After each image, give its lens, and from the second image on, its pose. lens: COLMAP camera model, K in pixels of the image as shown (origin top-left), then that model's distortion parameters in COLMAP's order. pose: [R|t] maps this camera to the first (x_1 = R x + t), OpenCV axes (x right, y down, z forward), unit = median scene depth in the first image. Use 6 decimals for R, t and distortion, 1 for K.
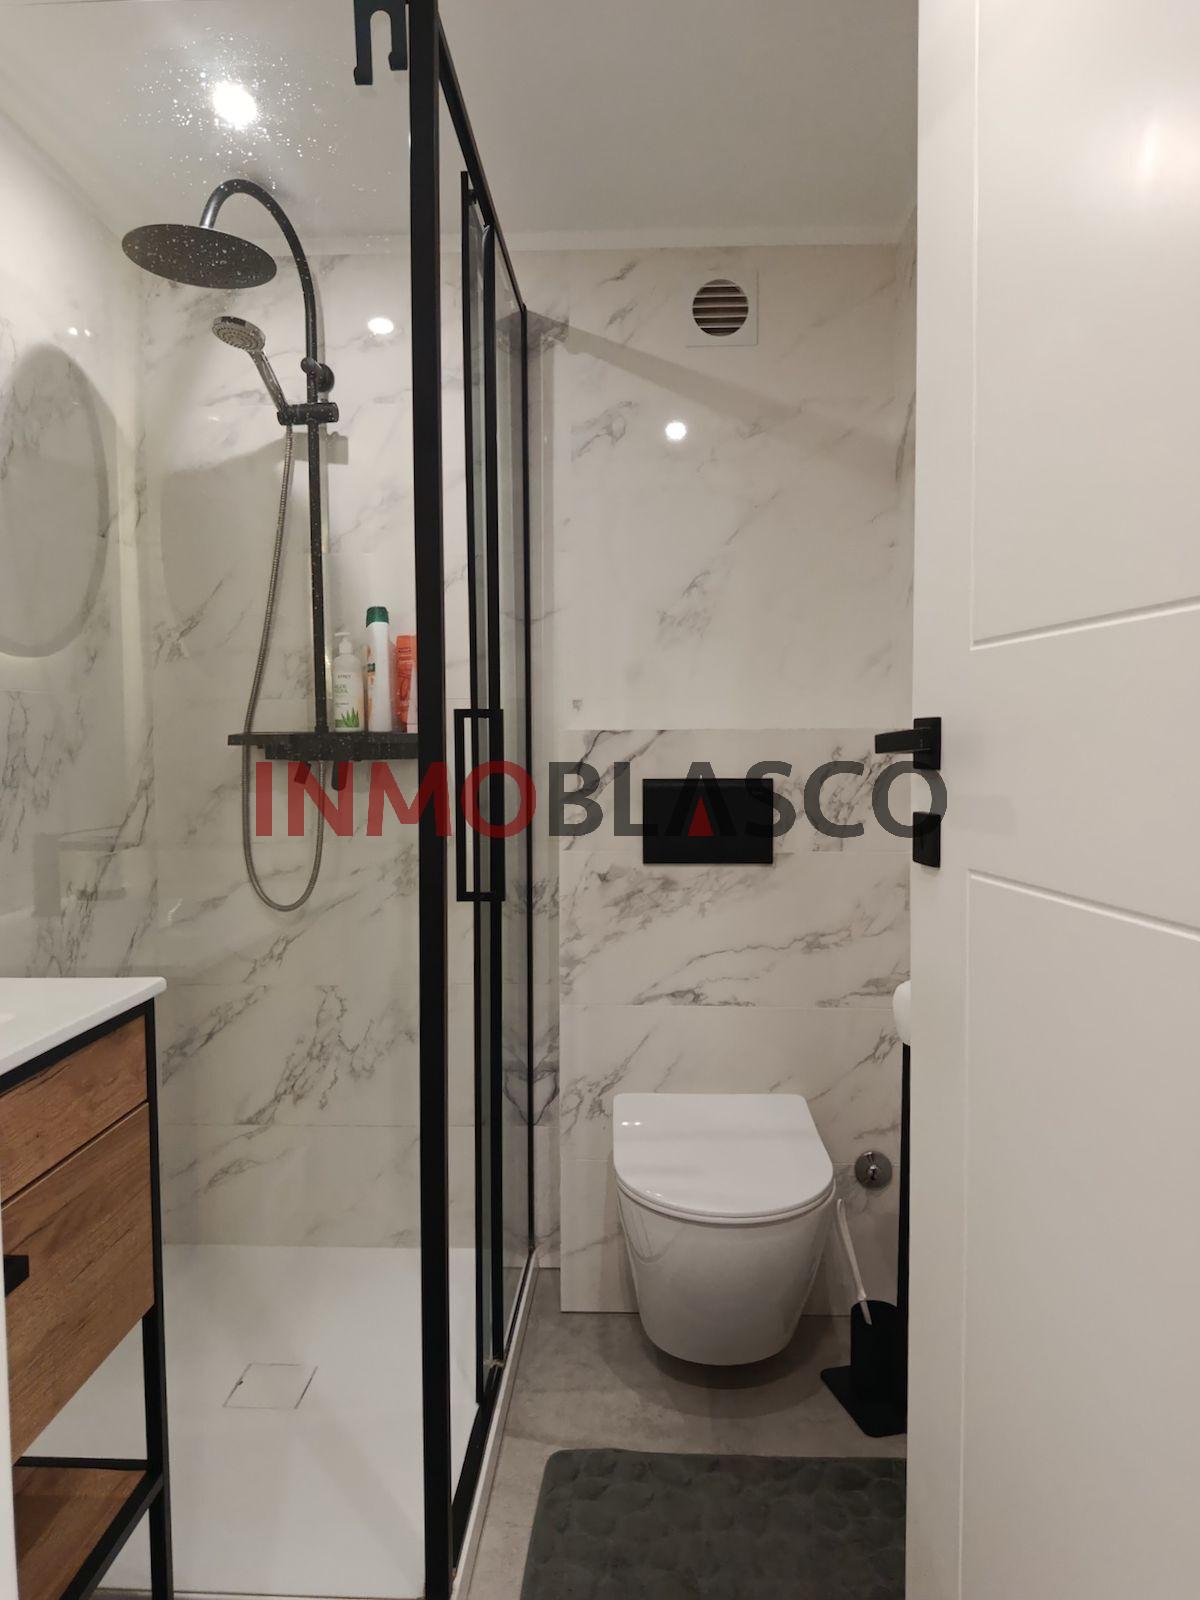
lens RADIAL K [[1176.1, 0, 600.0], [0, 1176.1, 800.0], [0, 0, 1]] dist [0.088000, -0.099062]
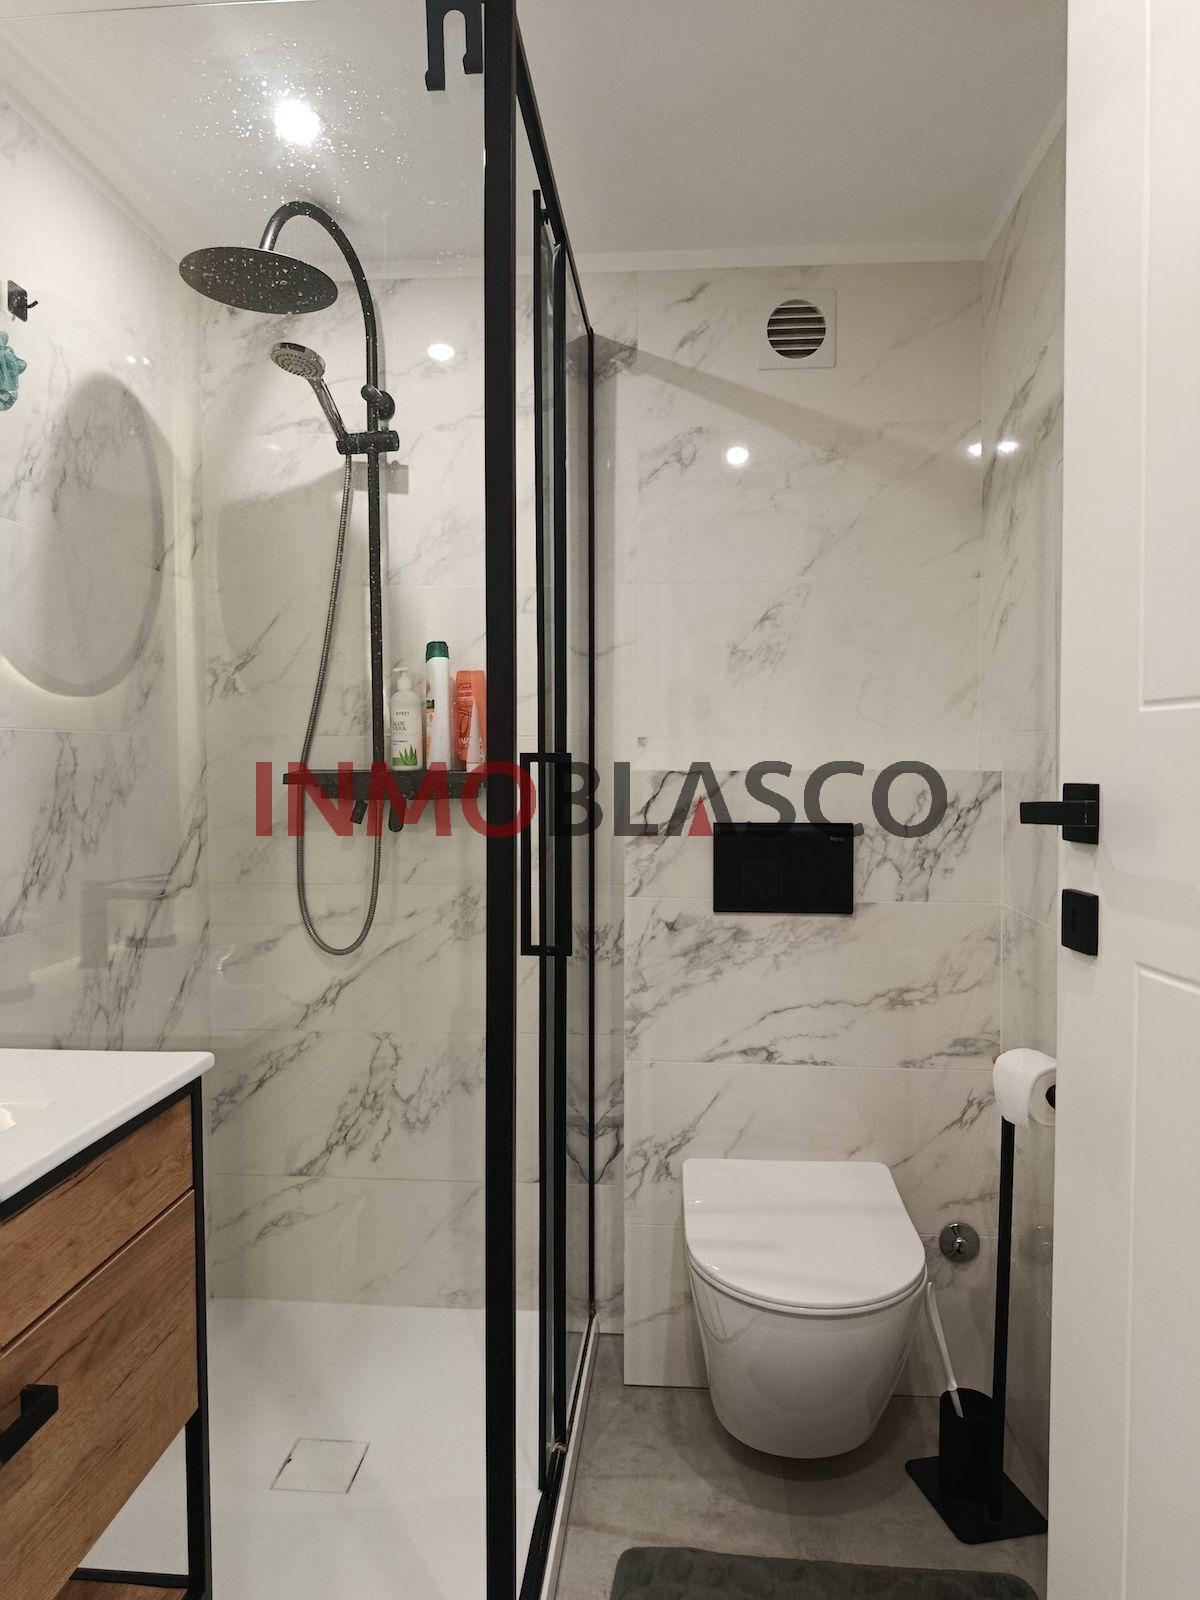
lens RADIAL K [[1152.6, 0, 600.0], [0, 1152.6, 800.0], [0, 0, 1]] dist [0.083120, -0.085611]
pose [[0.999376, 0.005629, -0.034868, -0.022855], [-0.006102, 0.999891, -0.013479, -0.022853], [0.034788, 0.013683, 0.999301, 0.066788]]
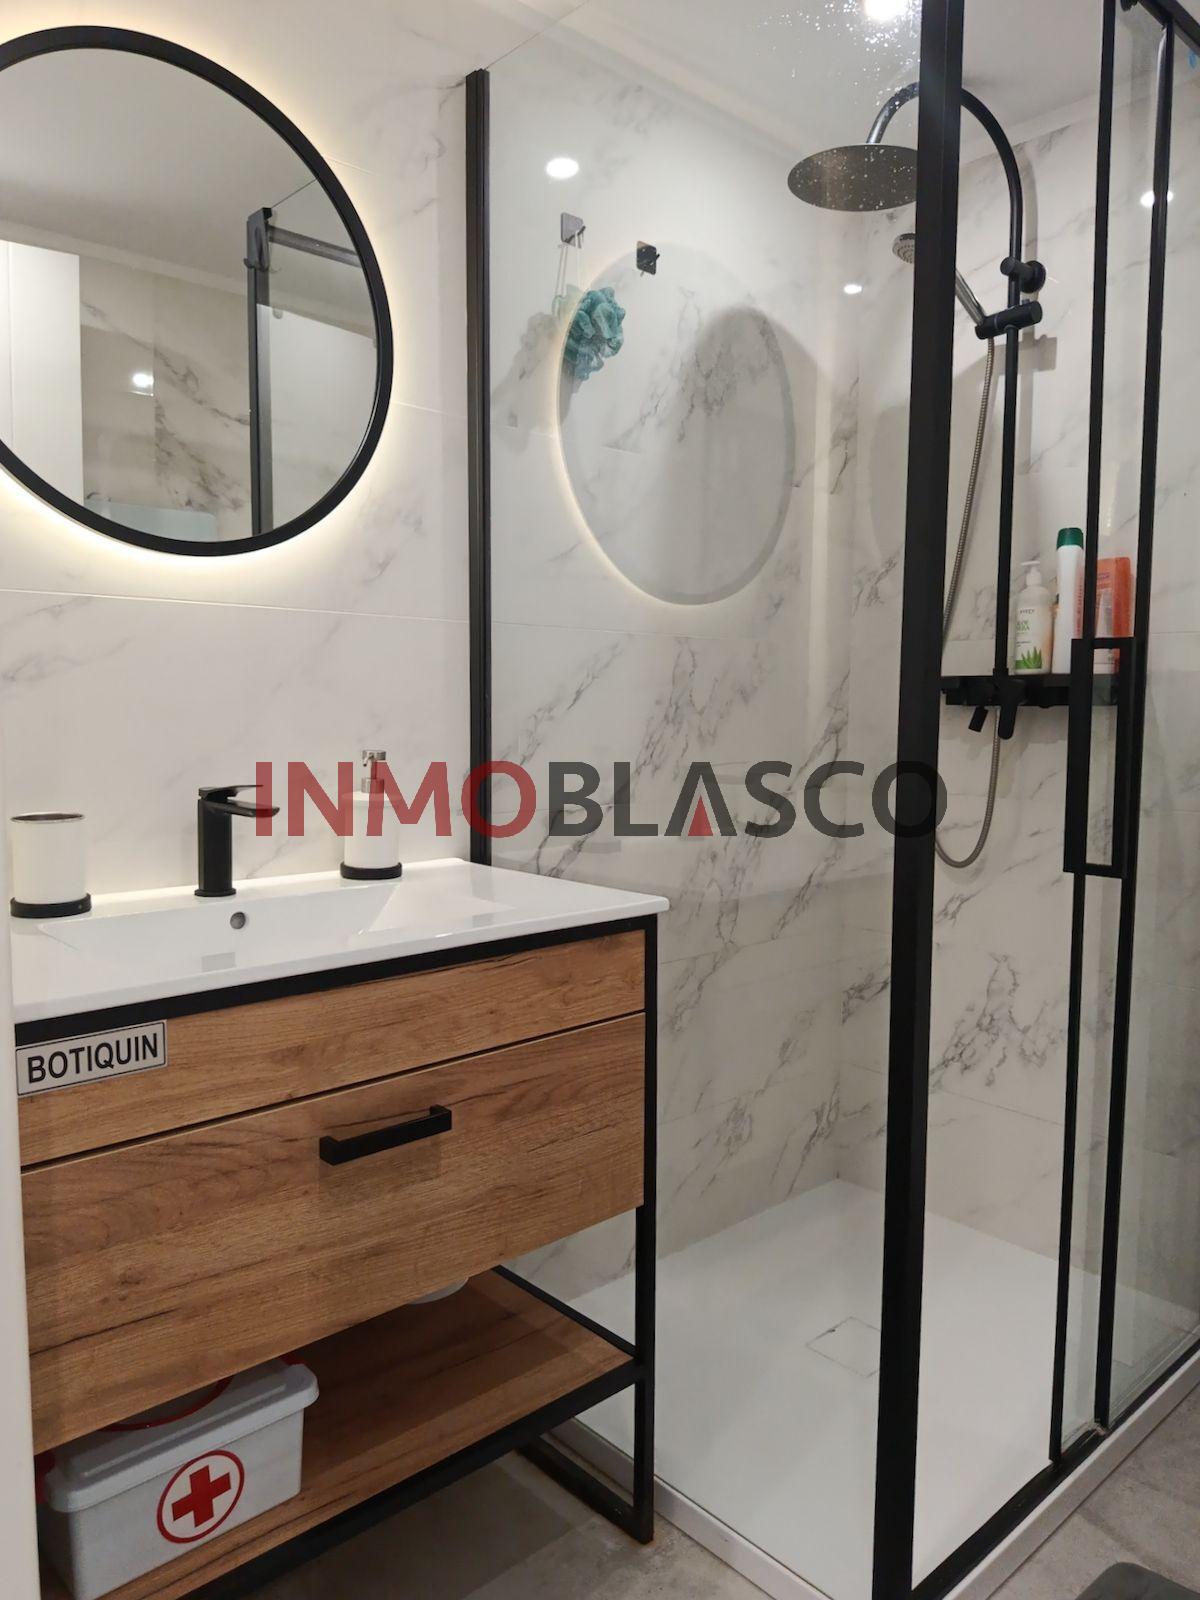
lens RADIAL K [[1152.6, 0, 600.0], [0, 1152.6, 800.0], [0, 0, 1]] dist [0.083120, -0.085611]
pose [[0.715901, 0.067533, -0.694928, 0.181010], [-0.050984, 0.997711, 0.044434, 0.014980], [0.696338, 0.003619, 0.717705, 0.152753]]
